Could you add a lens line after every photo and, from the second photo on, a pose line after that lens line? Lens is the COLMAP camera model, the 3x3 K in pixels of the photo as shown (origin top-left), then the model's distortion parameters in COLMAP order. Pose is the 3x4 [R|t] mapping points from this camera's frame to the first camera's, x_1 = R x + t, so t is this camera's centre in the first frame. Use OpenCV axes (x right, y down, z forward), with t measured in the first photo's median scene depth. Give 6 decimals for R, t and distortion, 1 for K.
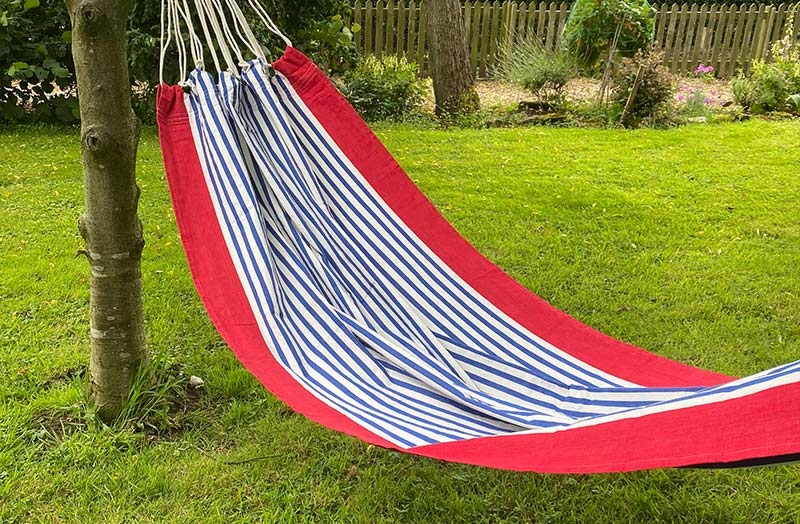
lens RADIAL K [[845.3, 0, 400.0], [0, 845.3, 262.0], [0, 0, 1]] dist [0.050322, -0.003416]
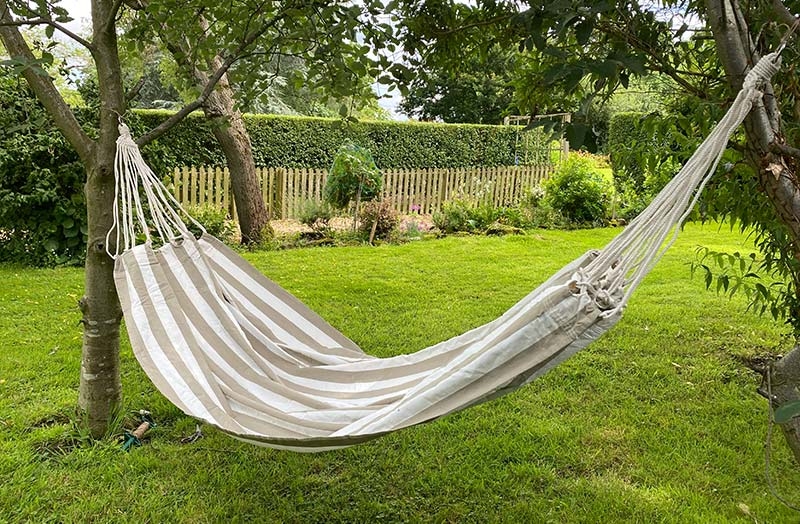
lens RADIAL K [[845.3, 0, 400.0], [0, 845.3, 262.0], [0, 0, 1]] dist [0.050322, -0.003416]
pose [[0.921168, -0.044695, 0.386589, -0.288737], [0.119152, 0.978068, -0.170839, 0.141164], [-0.370475, 0.203434, 0.906291, -0.405435]]
